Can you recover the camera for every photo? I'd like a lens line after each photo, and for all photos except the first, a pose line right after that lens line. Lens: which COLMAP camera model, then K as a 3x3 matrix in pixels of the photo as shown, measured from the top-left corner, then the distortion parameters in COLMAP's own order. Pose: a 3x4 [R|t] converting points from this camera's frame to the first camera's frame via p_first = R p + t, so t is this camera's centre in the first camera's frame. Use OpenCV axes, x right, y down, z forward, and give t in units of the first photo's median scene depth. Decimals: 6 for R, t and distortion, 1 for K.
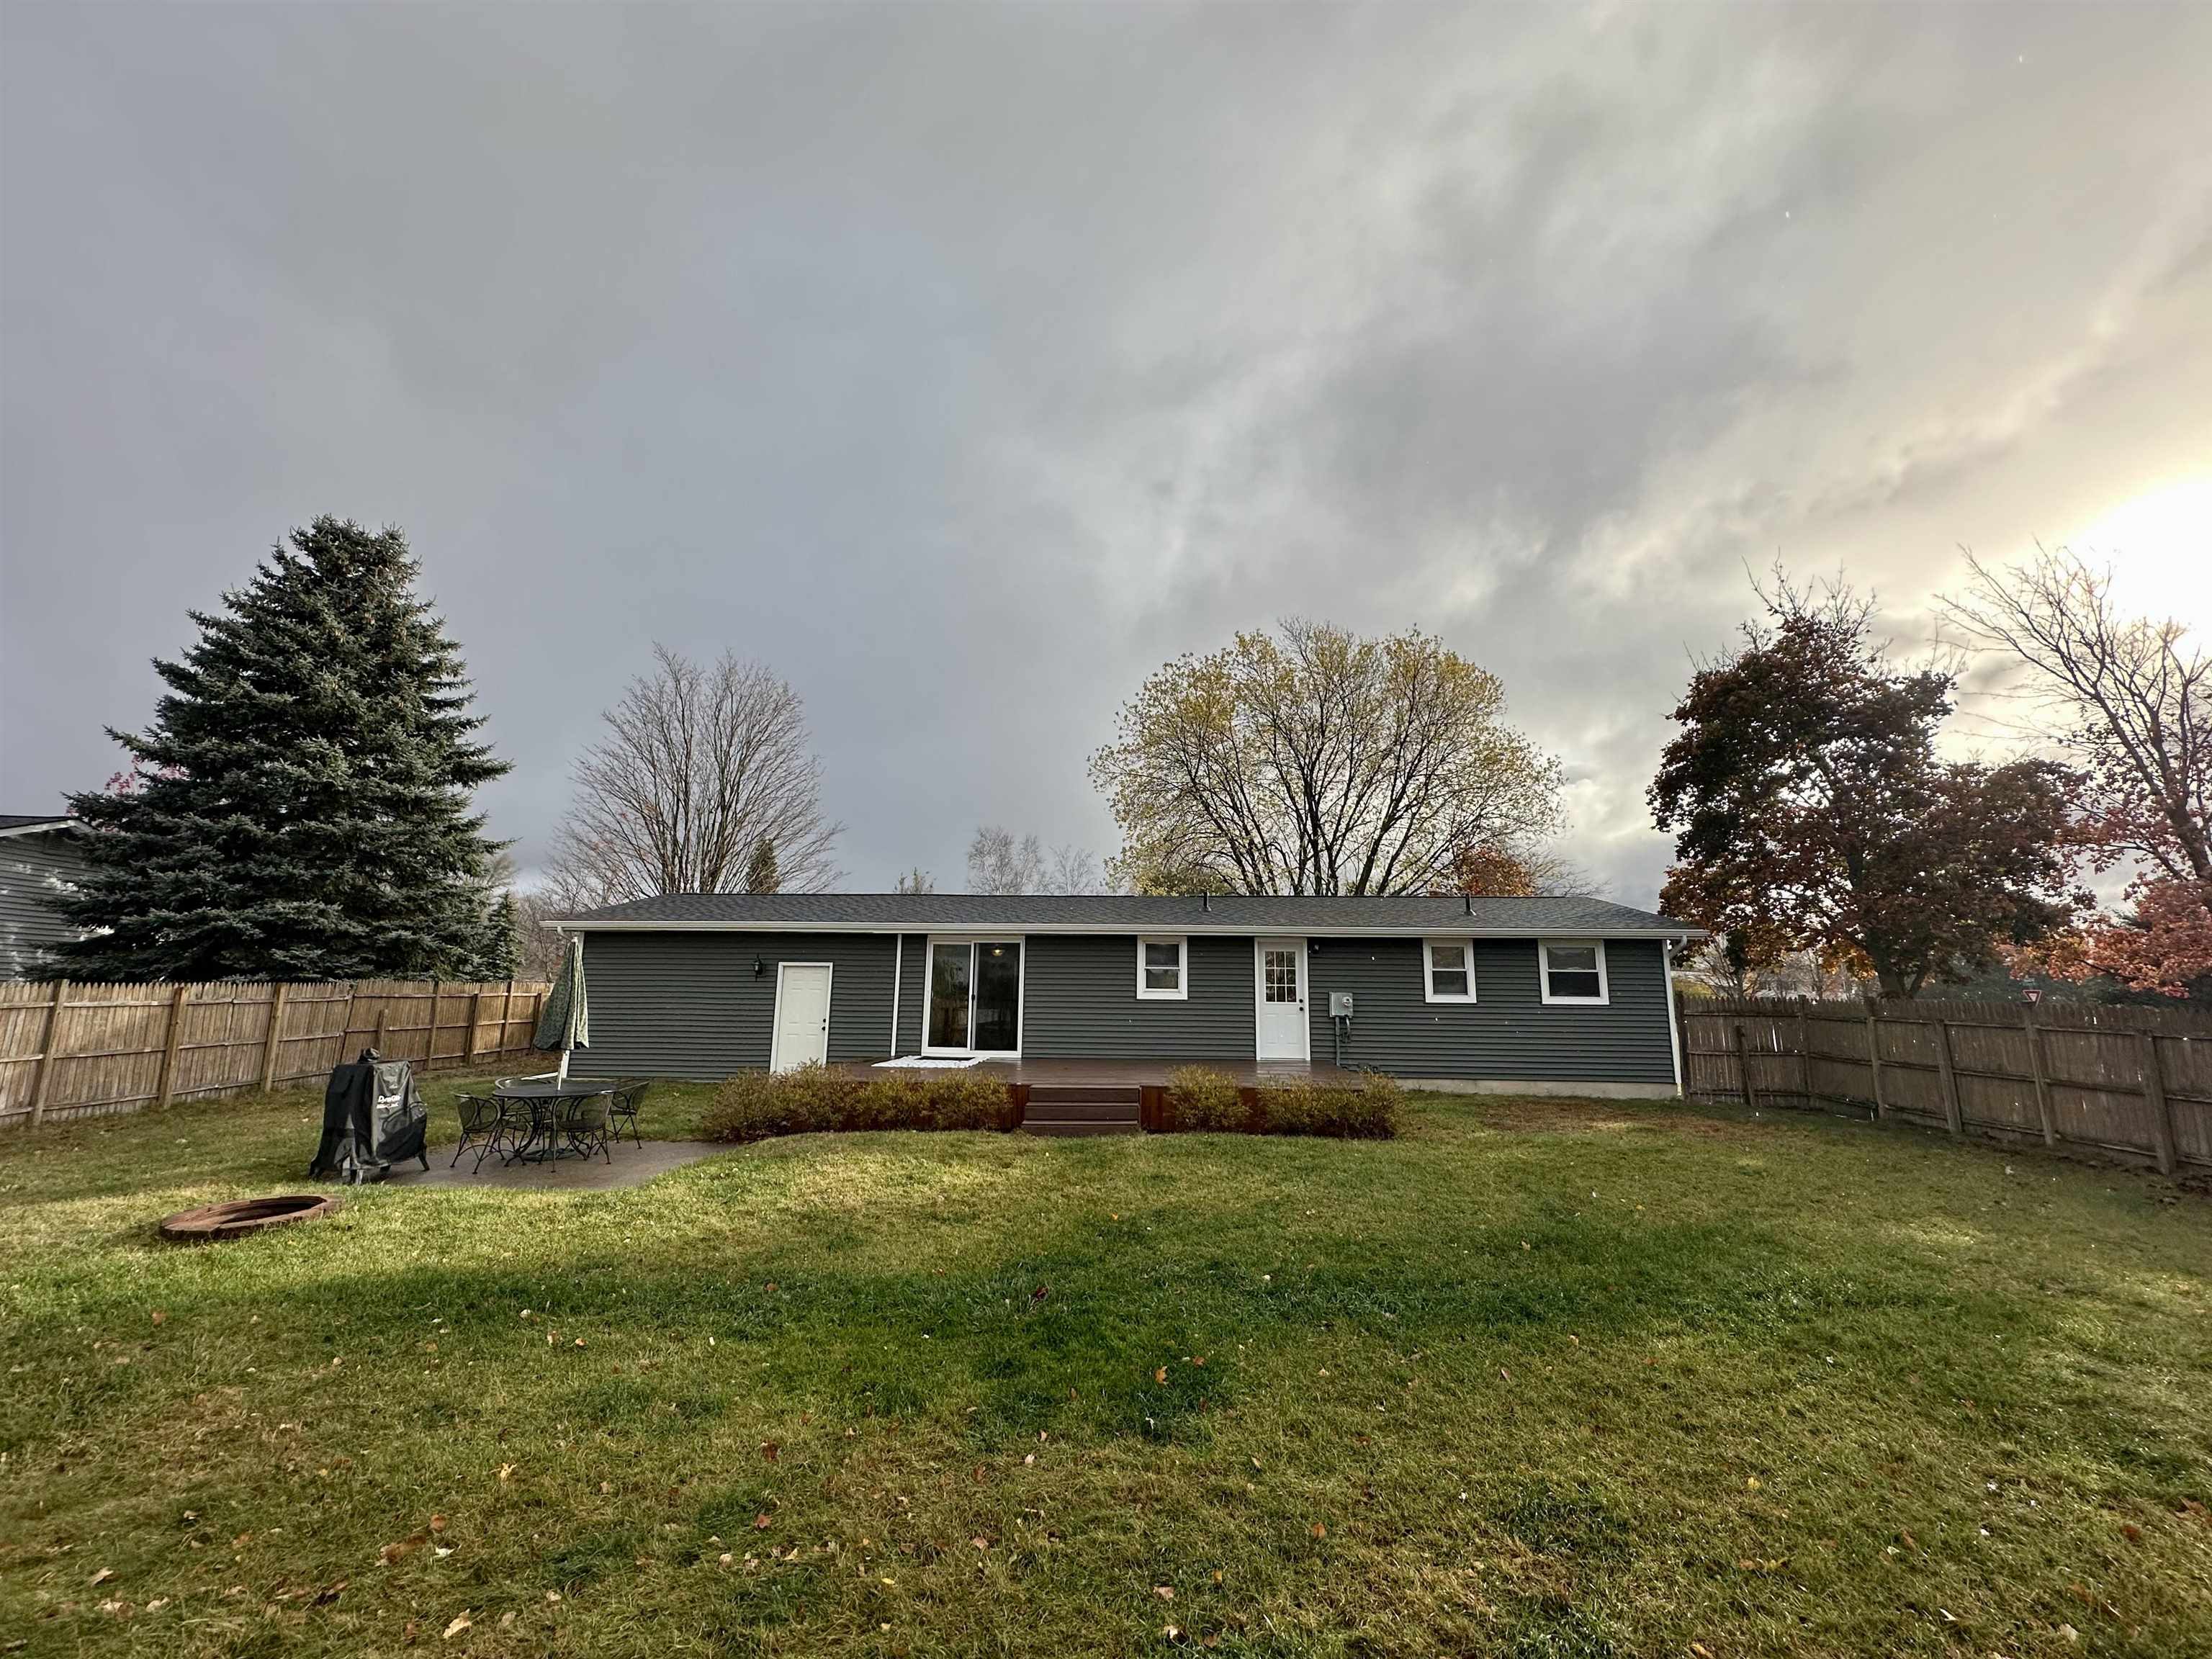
lens RADIAL K [[877.6, 0, 1106.3], [0, 877.6, 825.5], [0, 0, 1]] dist [0.000128, -0.000577]
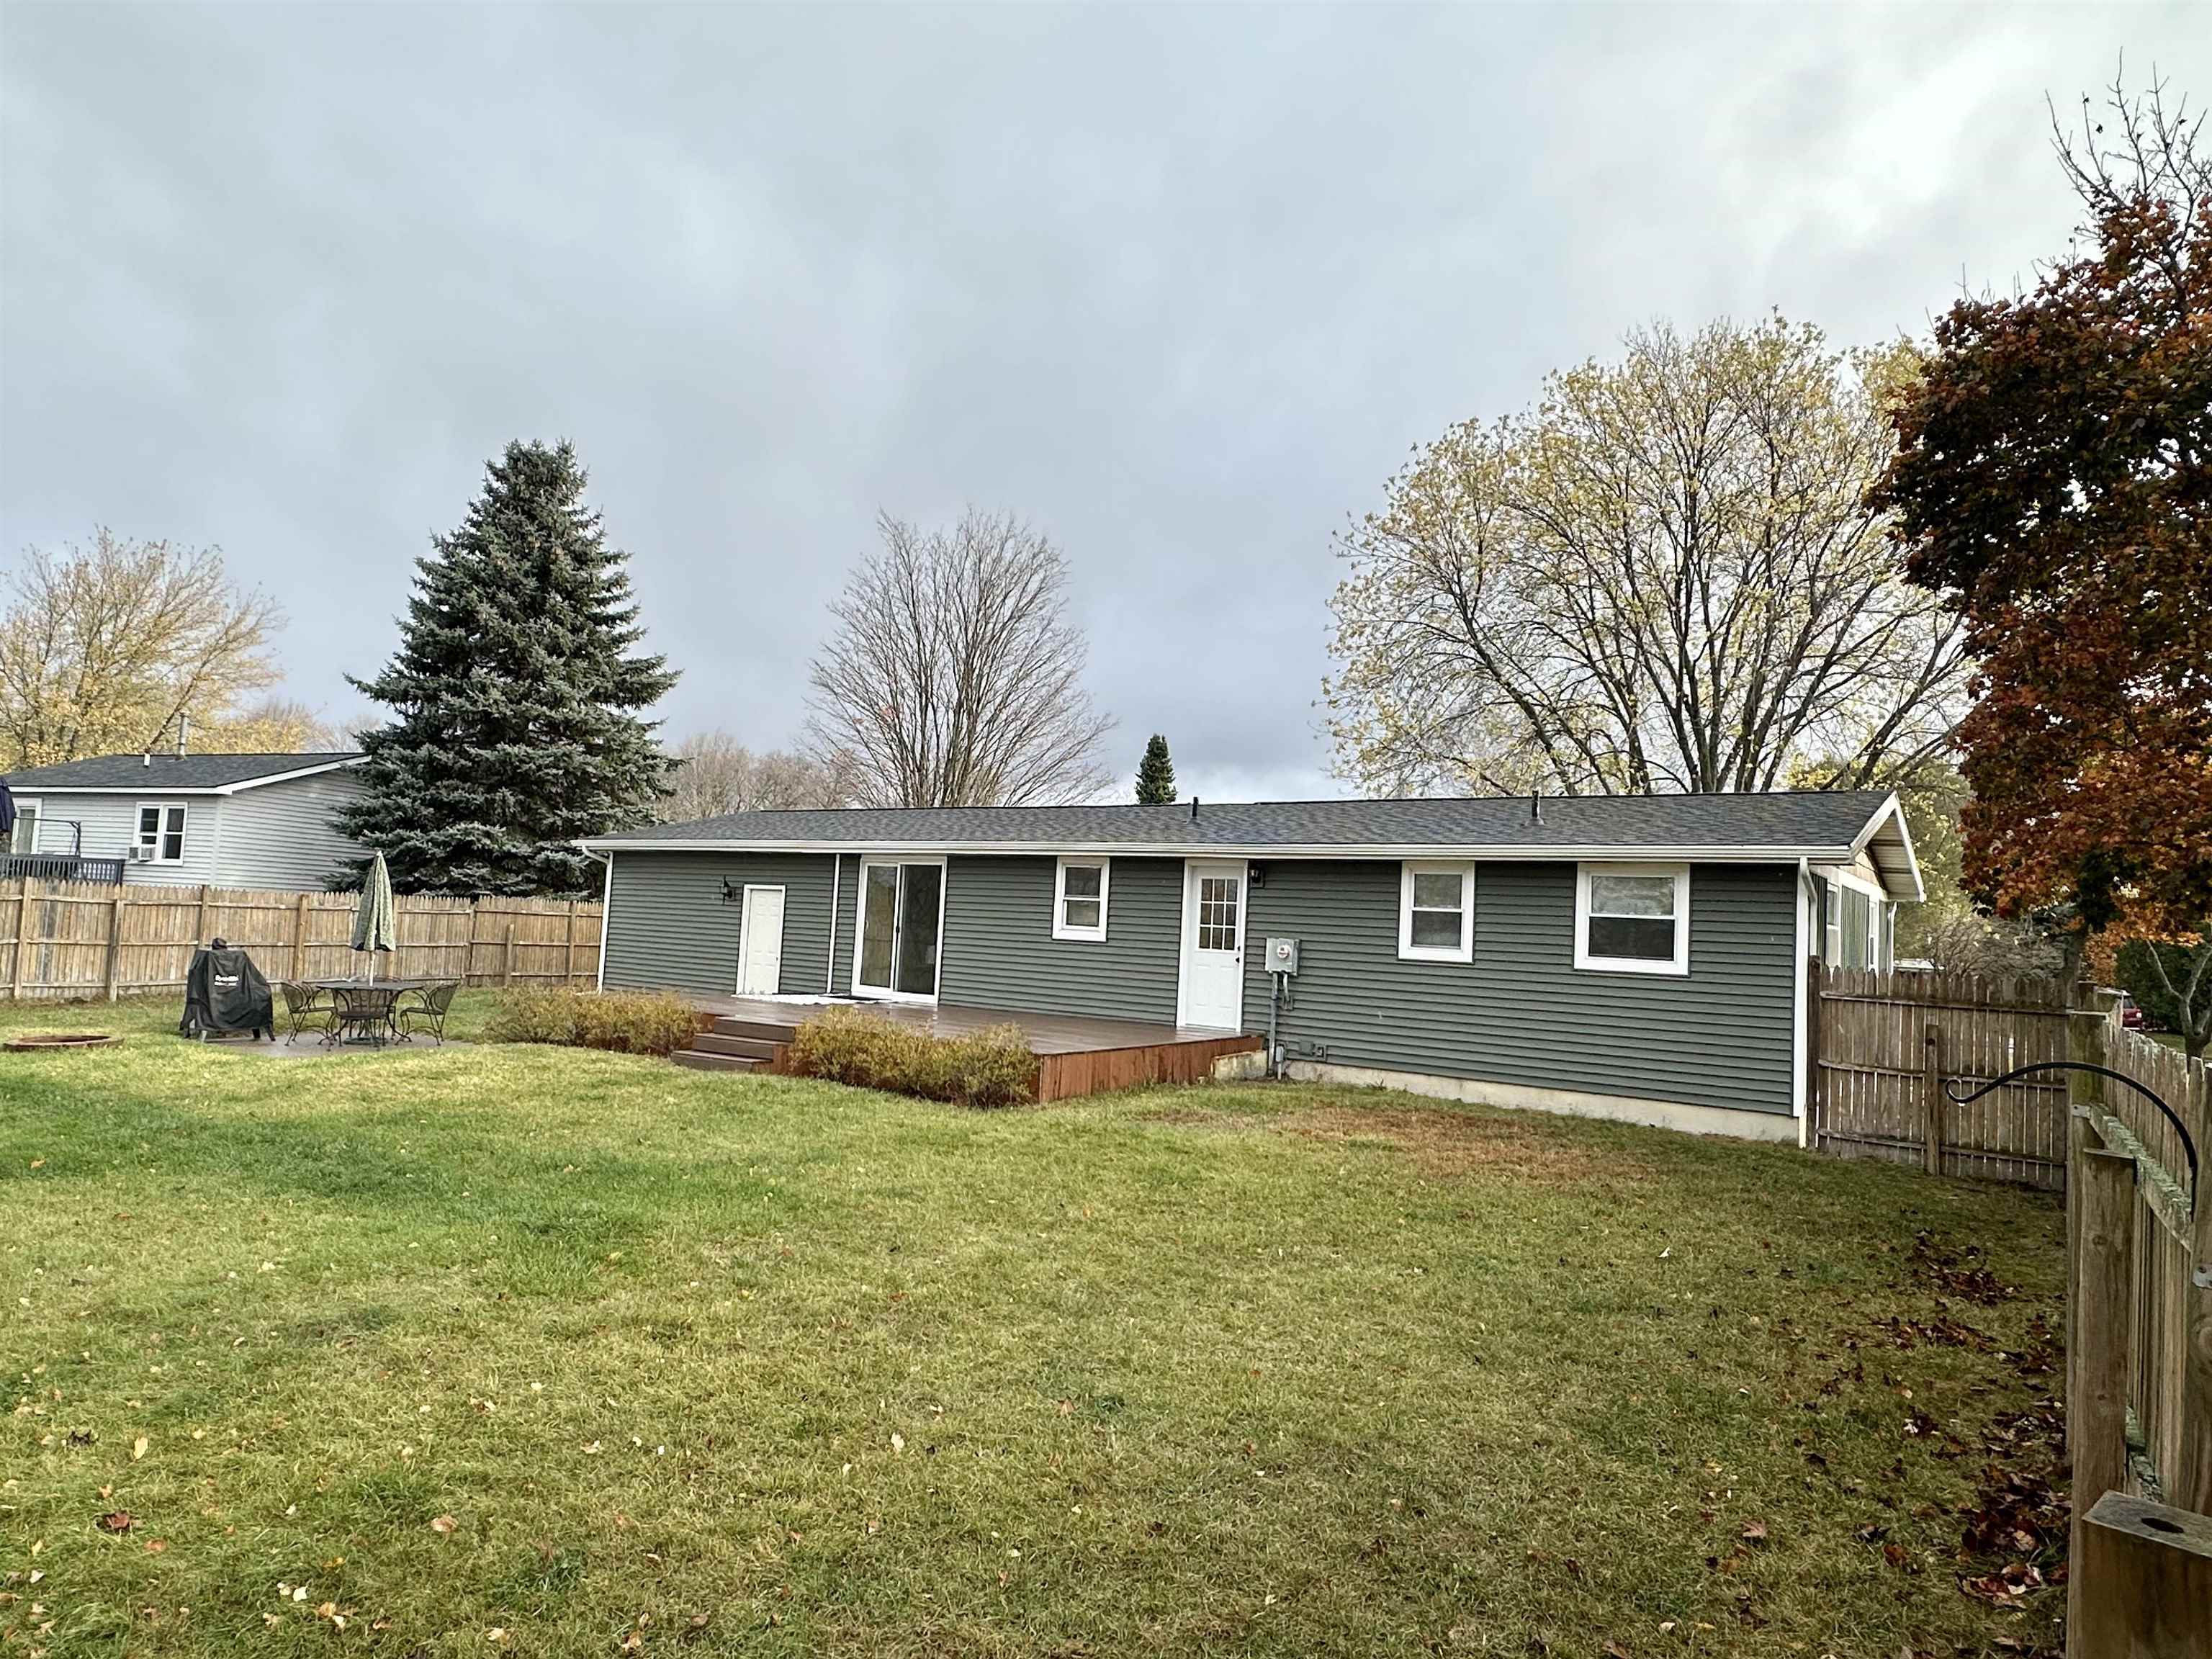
lens RADIAL K [[1327.0, 0, 1106.0], [0, 1327.0, 829.5], [0, 0, 1]] dist [-0.002583, 0.000512]
pose [[0.844059, -0.008167, -0.536187, 0.681073], [0.057583, 0.995483, 0.075483, 0.018434], [0.533149, -0.094588, 0.840717, 0.059239]]
